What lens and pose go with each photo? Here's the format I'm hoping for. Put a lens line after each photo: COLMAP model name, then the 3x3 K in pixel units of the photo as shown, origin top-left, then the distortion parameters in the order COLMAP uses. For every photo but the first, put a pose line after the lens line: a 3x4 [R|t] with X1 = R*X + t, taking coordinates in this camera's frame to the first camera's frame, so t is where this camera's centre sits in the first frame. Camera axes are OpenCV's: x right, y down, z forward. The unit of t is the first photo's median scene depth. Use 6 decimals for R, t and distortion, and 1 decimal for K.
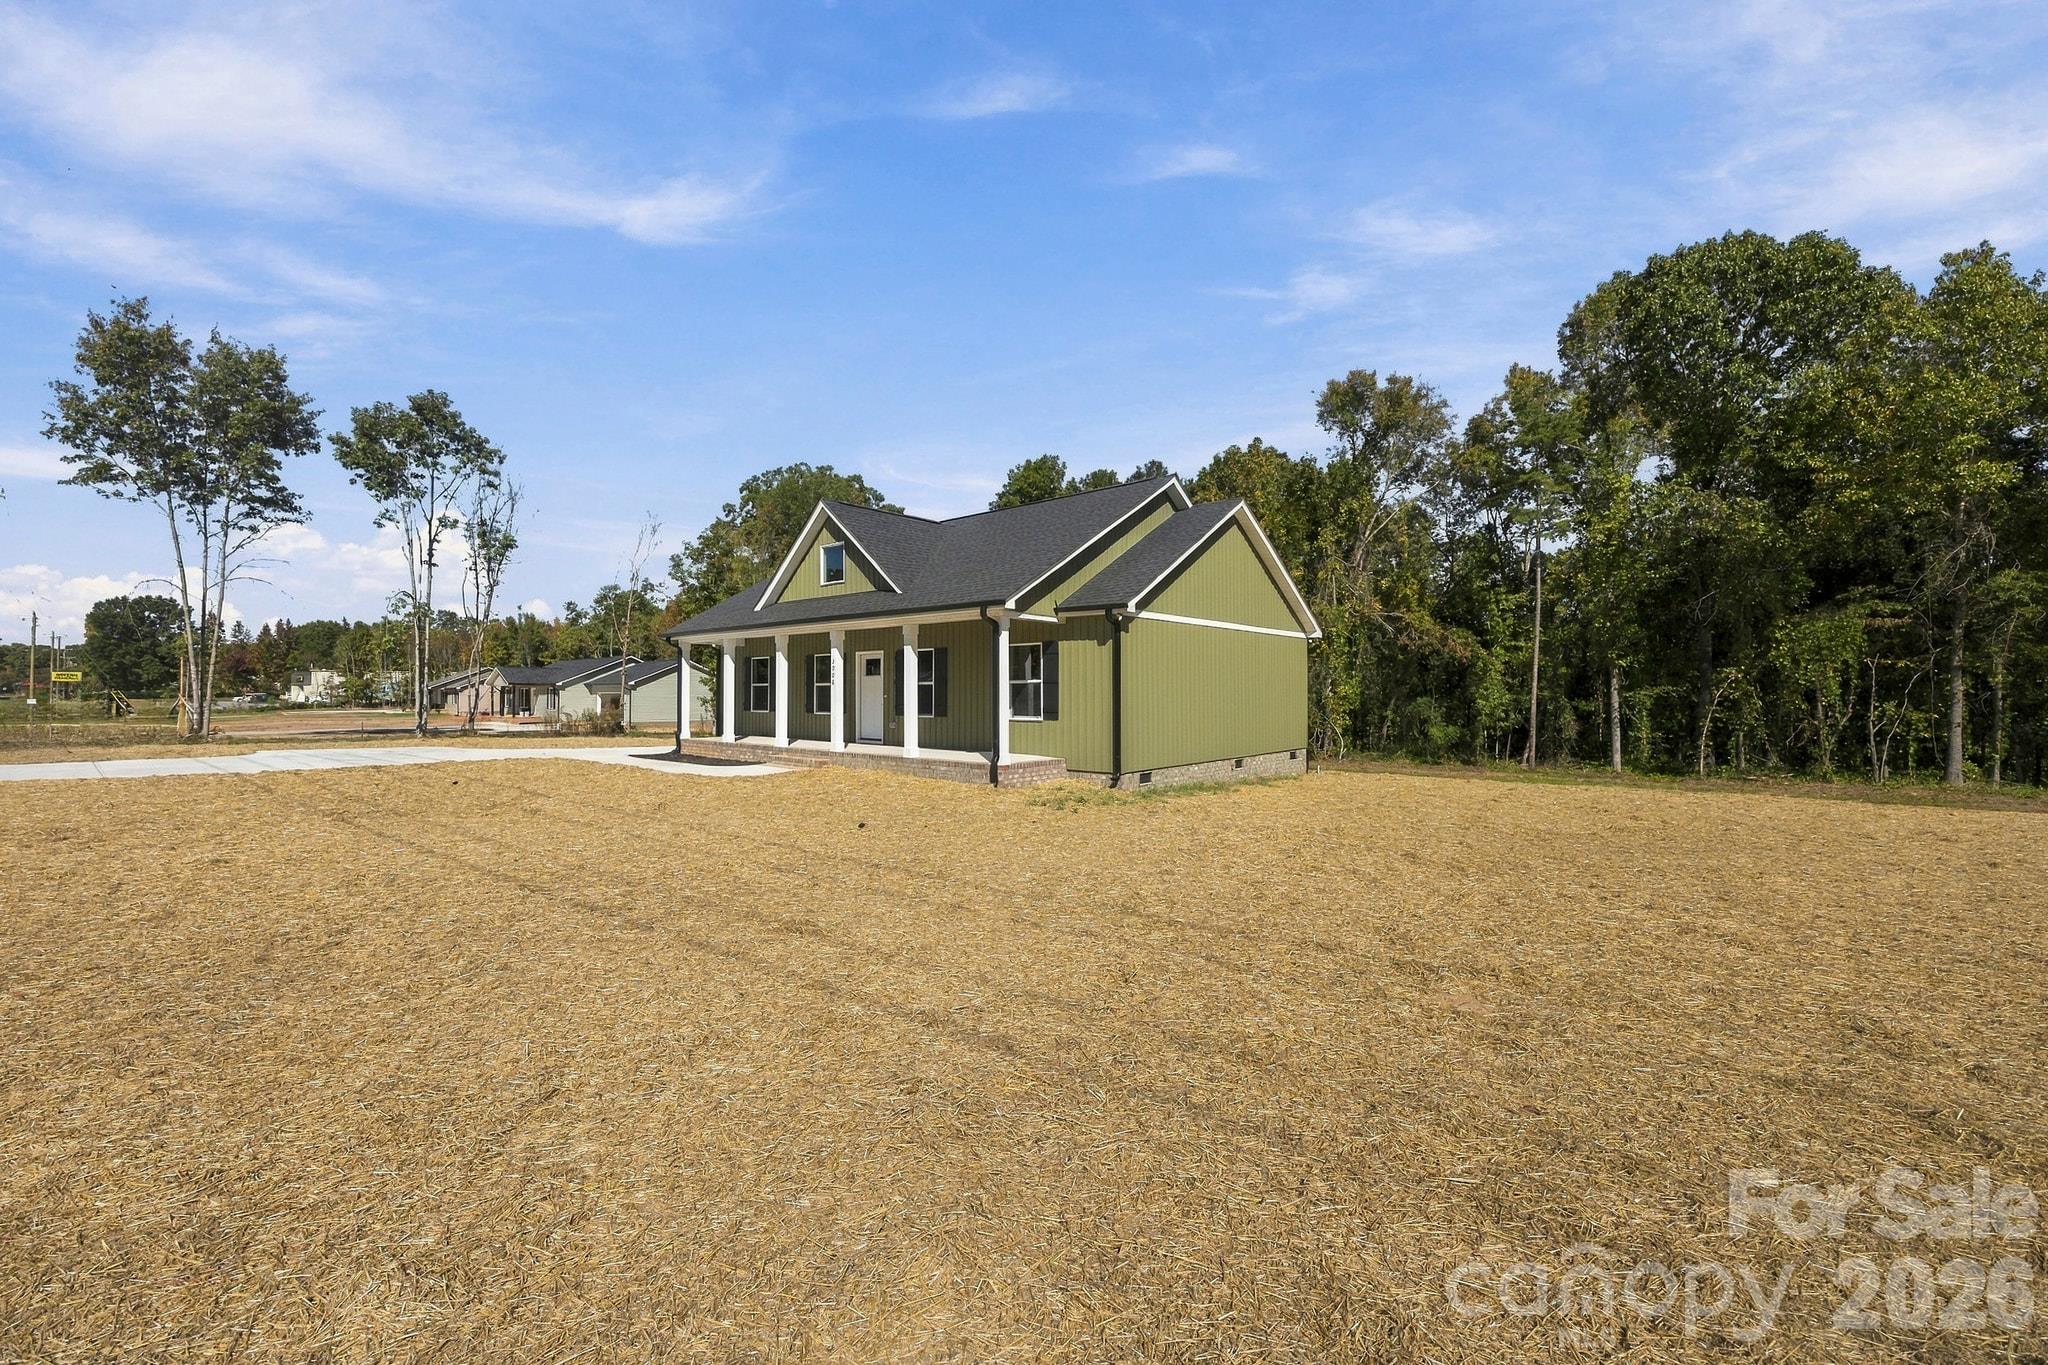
lens RADIAL K [[838.7, 0, 1000.3], [0, 838.7, 671.7], [0, 0, 1]] dist [-0.005276, -0.000174]
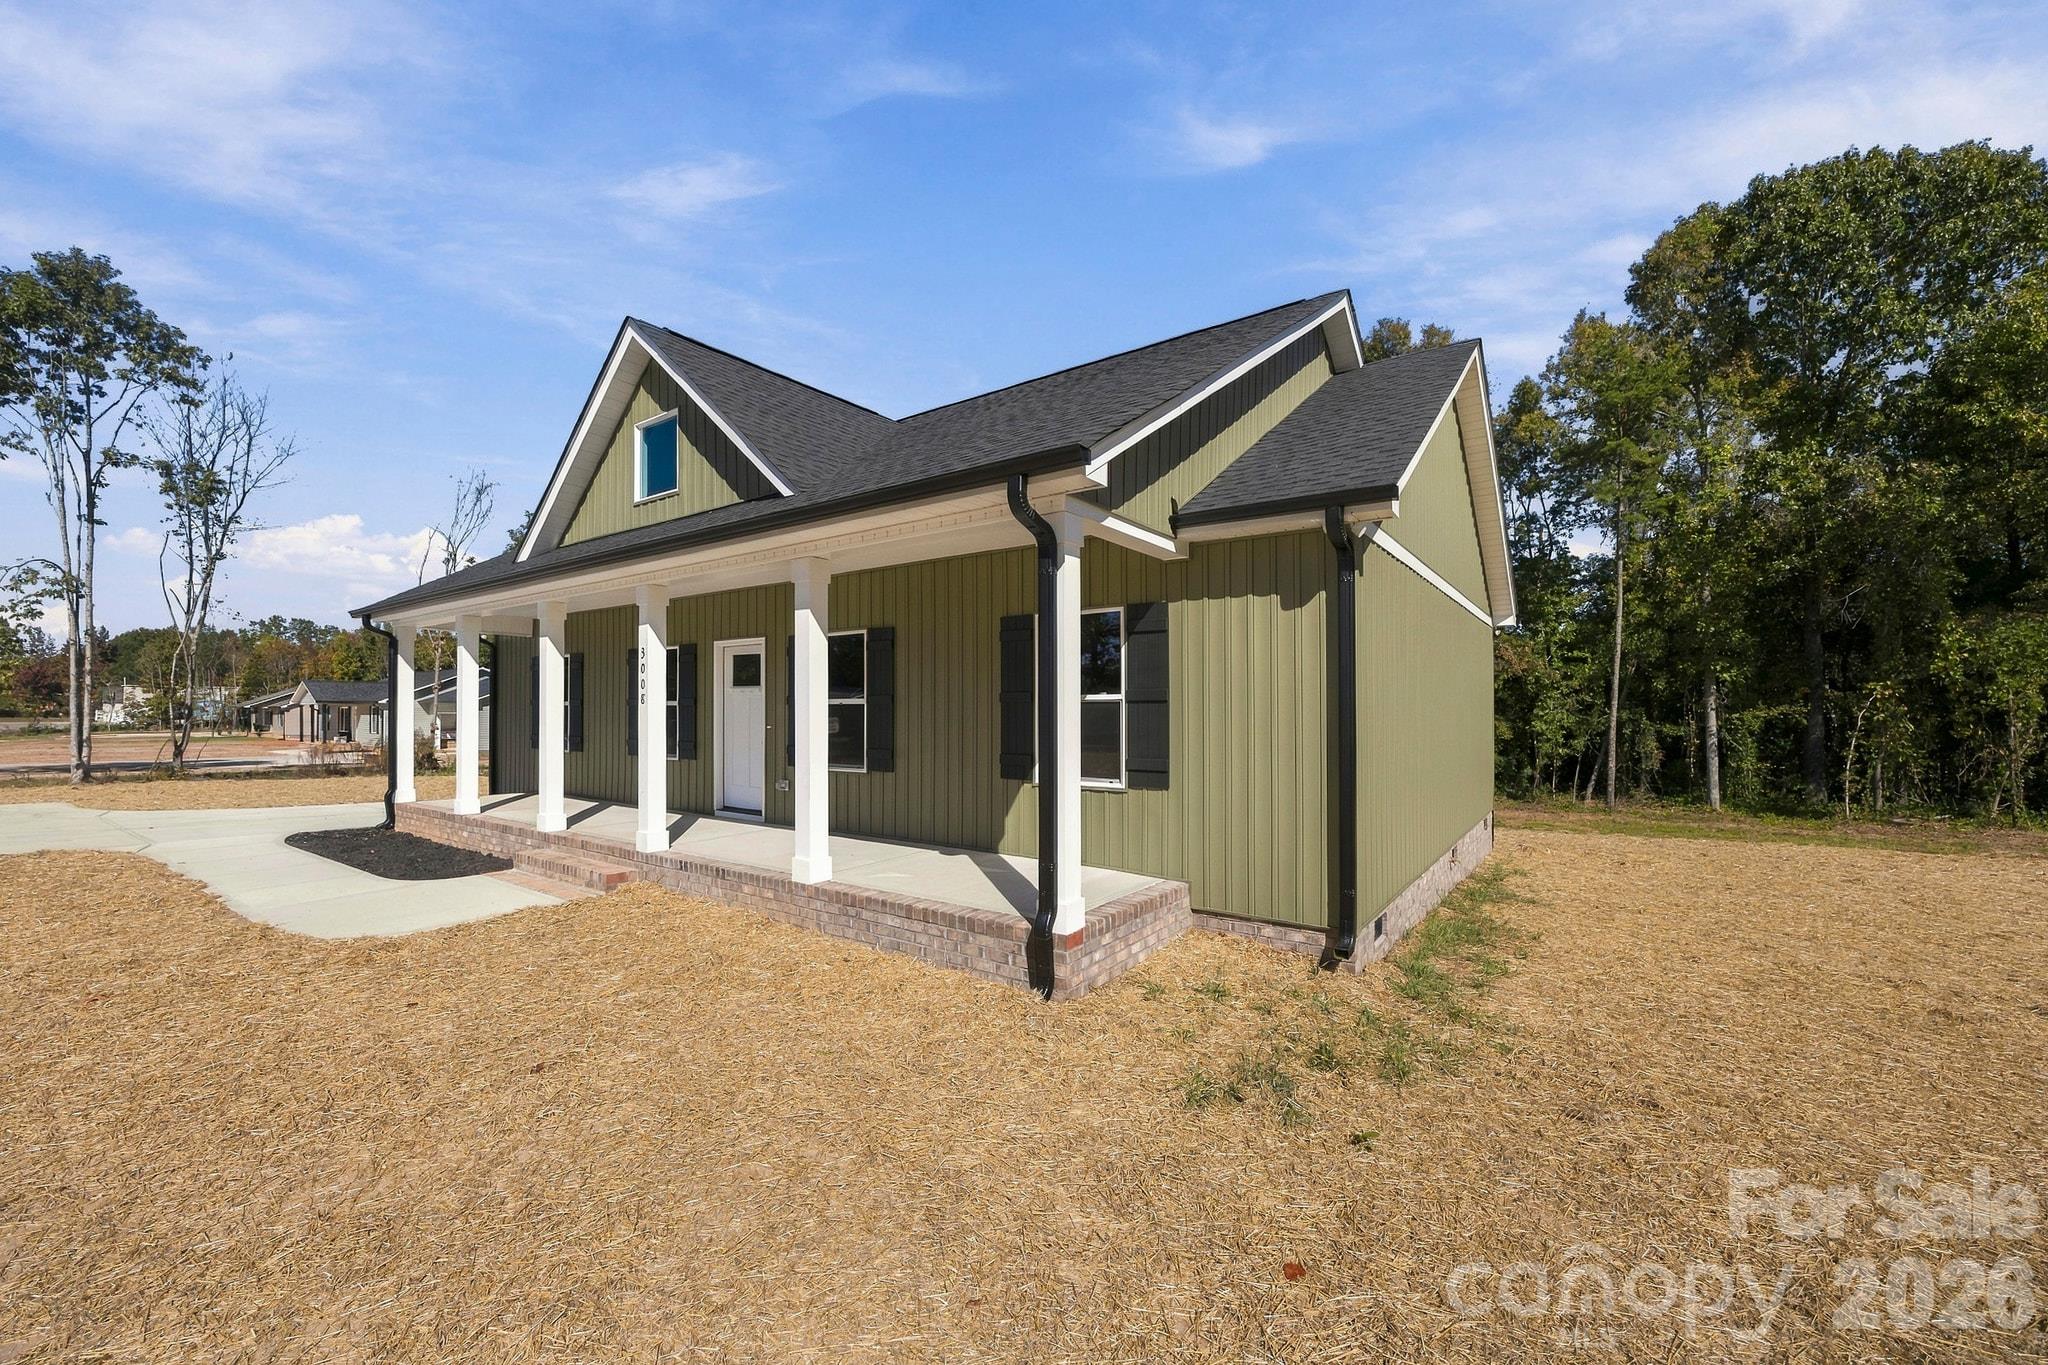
lens RADIAL K [[838.7, 0, 1011.1], [0, 838.7, 696.8], [0, 0, 1]] dist [-0.005276, -0.000174]
pose [[0.995359, 0.001099, 0.096228, -0.023176], [-0.001926, 0.999962, 0.008500, 0.003697], [-0.096215, -0.008646, 0.995323, 0.277237]]
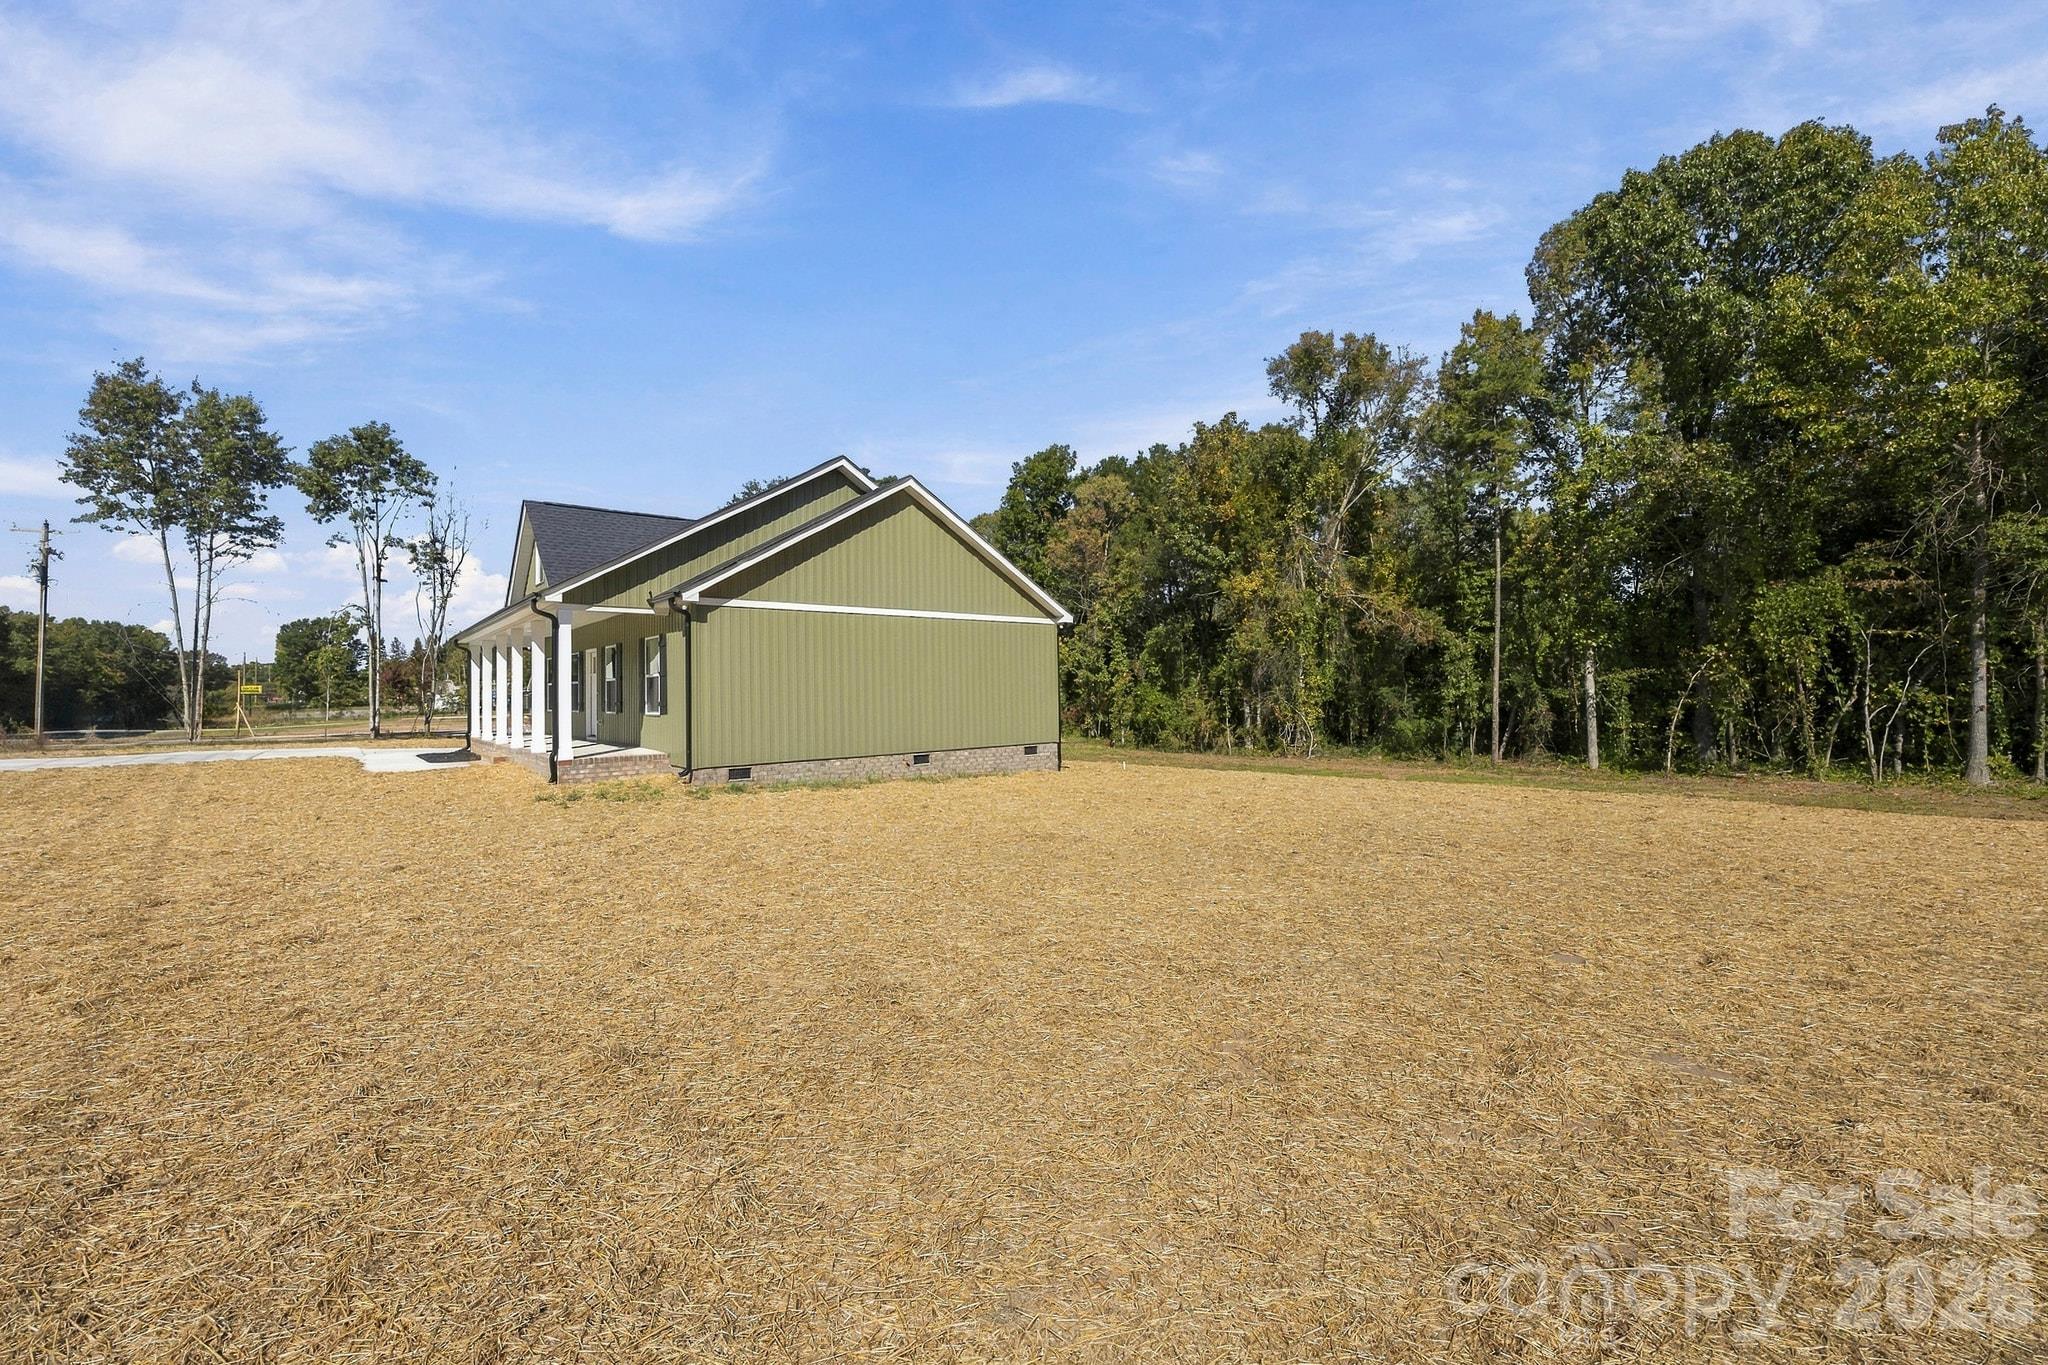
lens RADIAL K [[838.7, 0, 996.8], [0, 838.7, 666.9], [0, 0, 1]] dist [-0.005276, -0.000174]
pose [[0.987900, -0.021128, -0.153644, 0.279548], [0.020645, 0.999776, -0.004740, 0.006602], [0.153710, 0.001511, 0.988115, 0.048188]]
